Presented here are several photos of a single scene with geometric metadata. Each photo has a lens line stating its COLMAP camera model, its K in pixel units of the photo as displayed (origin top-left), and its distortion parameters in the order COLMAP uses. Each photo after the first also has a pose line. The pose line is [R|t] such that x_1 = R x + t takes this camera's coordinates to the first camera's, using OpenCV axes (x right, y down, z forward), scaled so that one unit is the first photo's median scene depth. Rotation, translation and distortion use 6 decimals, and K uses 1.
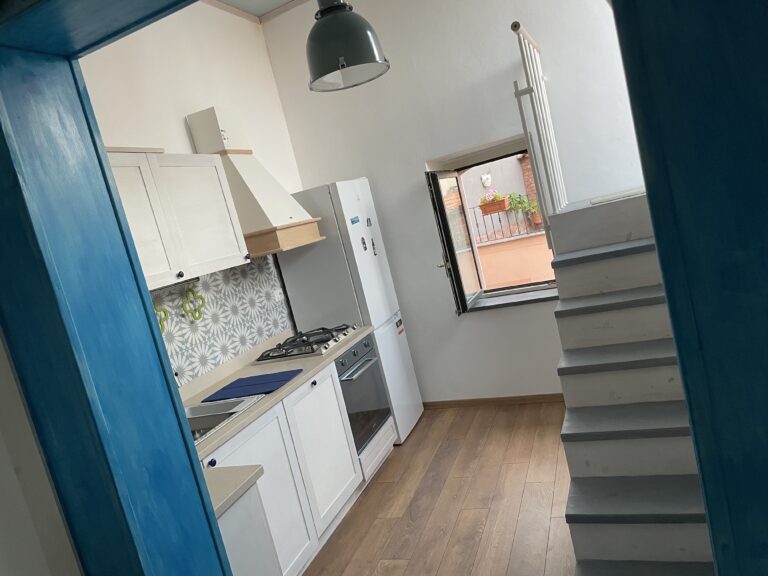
lens RADIAL K [[576.1, 0, 374.1], [0, 576.1, 287.3], [0, 0, 1]] dist [0.107517, -0.116704]
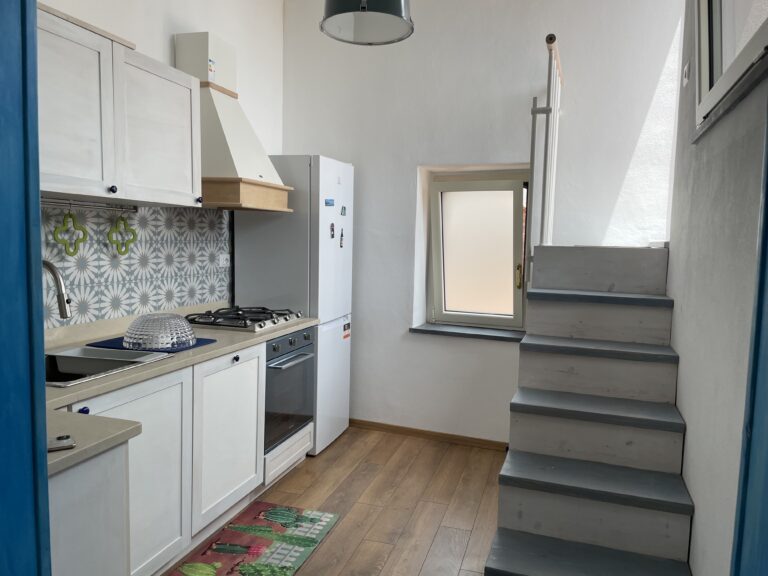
lens RADIAL K [[576.0, 0, 384.0], [0, 576.0, 288.0], [0, 0, 1]] dist [0.084527, -0.108880]
pose [[0.962584, 0.256056, 0.088697, 0.004134], [-0.251379, 0.965990, -0.060592, 0.054016], [-0.101196, 0.036028, 0.994214, 0.100941]]
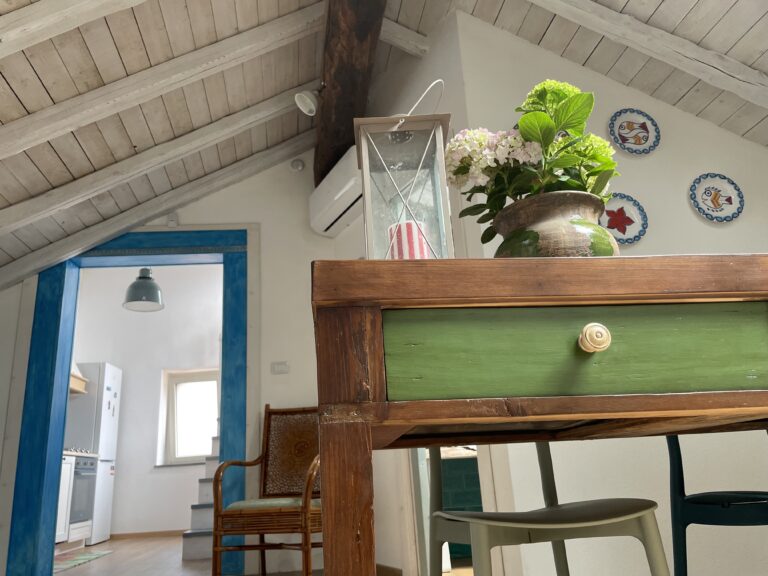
lens RADIAL K [[576.0, 0, 384.0], [0, 576.0, 288.0], [0, 0, 1]] dist [0.084527, -0.108880]
pose [[0.871145, 0.308338, 0.382143, -0.083714], [-0.085023, 0.861221, -0.501069, 0.452556], [-0.483608, 0.404012, 0.776464, -0.876913]]
